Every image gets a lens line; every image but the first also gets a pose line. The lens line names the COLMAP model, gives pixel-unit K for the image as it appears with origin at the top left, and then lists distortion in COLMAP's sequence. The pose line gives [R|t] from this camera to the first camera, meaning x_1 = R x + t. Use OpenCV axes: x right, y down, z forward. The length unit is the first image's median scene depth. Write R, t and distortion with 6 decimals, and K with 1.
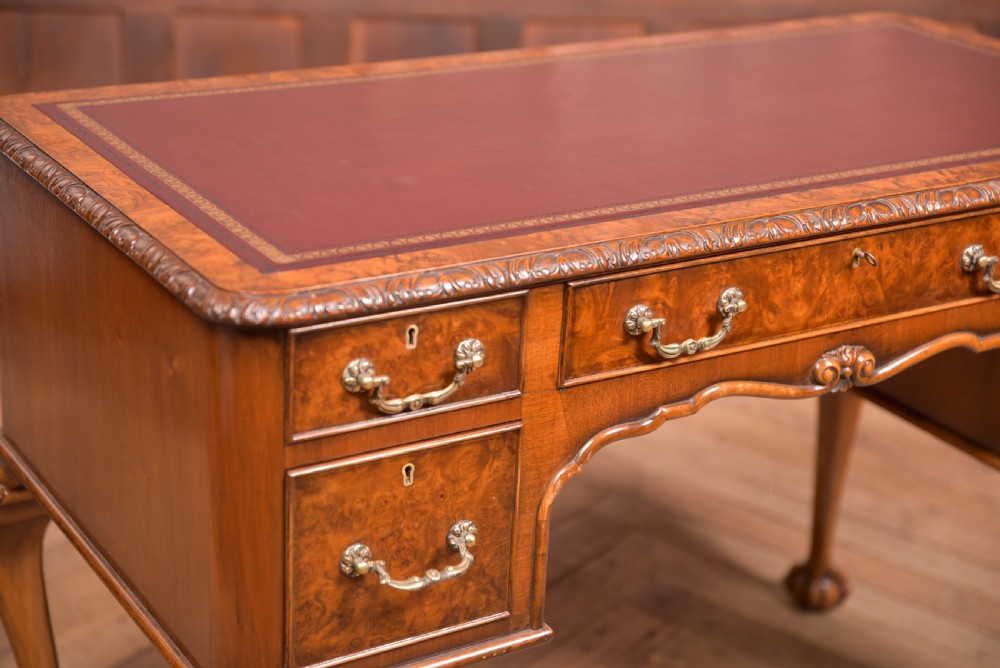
lens RADIAL K [[1780.7, 0, 501.9], [0, 1780.7, 346.2], [0, 0, 1]] dist [0.165283, 0.000000]
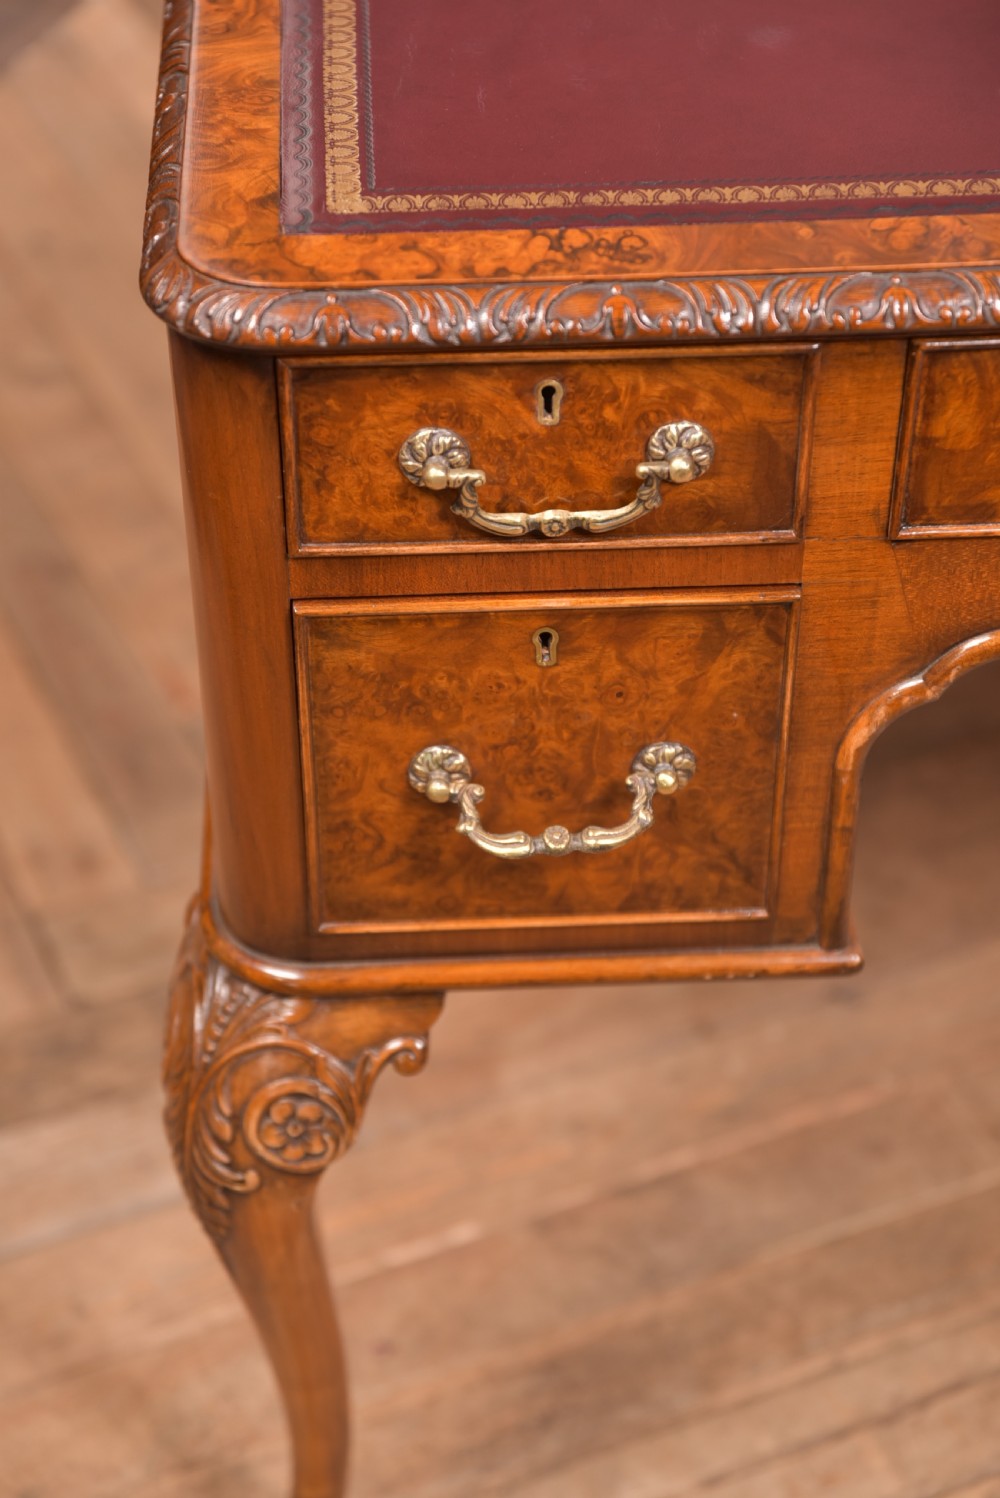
lens RADIAL K [[2667.6, 0, 534.5], [0, 2667.6, 714.7], [0, 0, 1]] dist [0.165283, 0.000000]
pose [[0.878875, 0.253098, -0.404376, 0.265685], [-0.141924, 0.947996, 0.284888, -0.131818], [0.455451, -0.192990, 0.869091, 0.303241]]
